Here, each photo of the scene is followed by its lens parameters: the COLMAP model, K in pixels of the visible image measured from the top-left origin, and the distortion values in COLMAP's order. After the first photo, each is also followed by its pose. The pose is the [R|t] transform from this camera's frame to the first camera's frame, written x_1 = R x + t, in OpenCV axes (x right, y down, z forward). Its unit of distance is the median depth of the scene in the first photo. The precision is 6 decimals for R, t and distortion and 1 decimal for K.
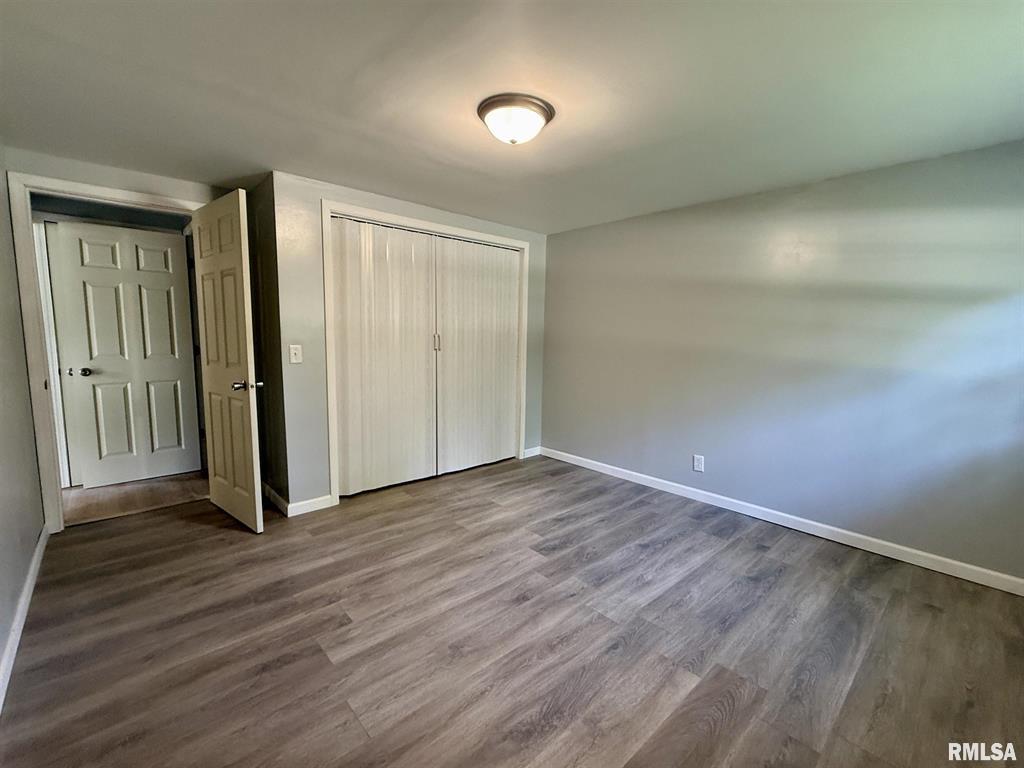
lens RADIAL K [[452.1, 0, 519.3], [0, 452.1, 382.6], [0, 0, 1]] dist [0.000509, 0.000120]
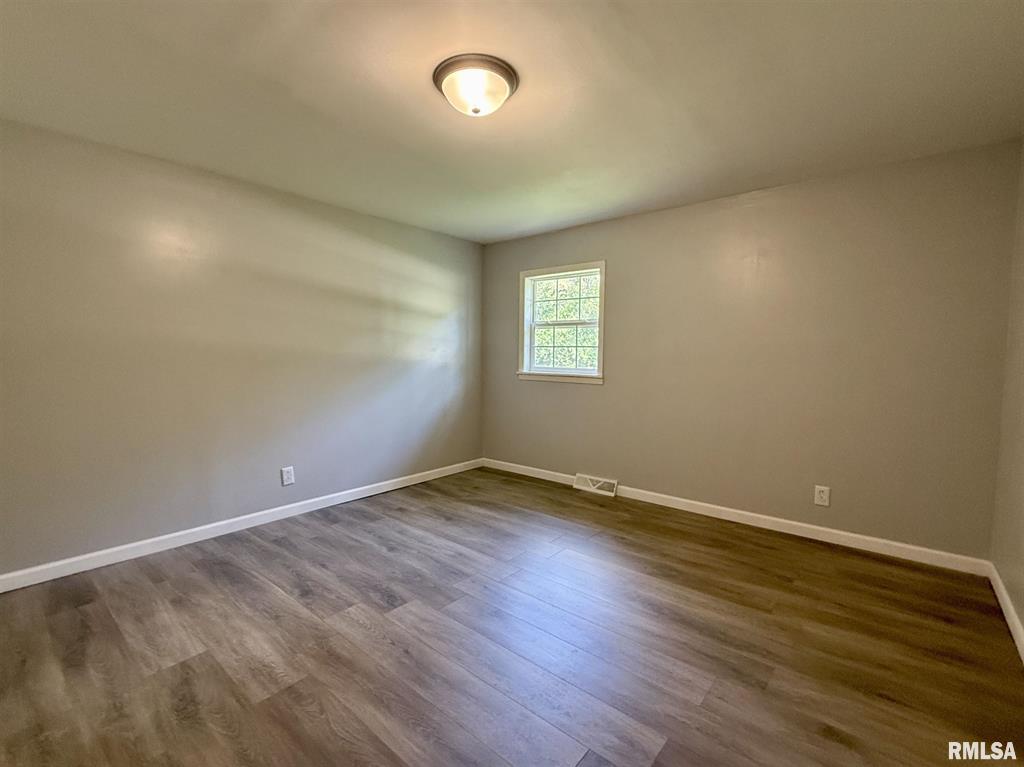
lens RADIAL K [[452.1, 0, 519.3], [0, 452.1, 382.1], [0, 0, 1]] dist [0.000509, 0.000120]
pose [[-0.117680, -0.087205, 0.989215, -0.643262], [0.100231, 0.990007, 0.099199, -0.061845], [-0.987980, 0.110824, -0.107763, 0.734323]]
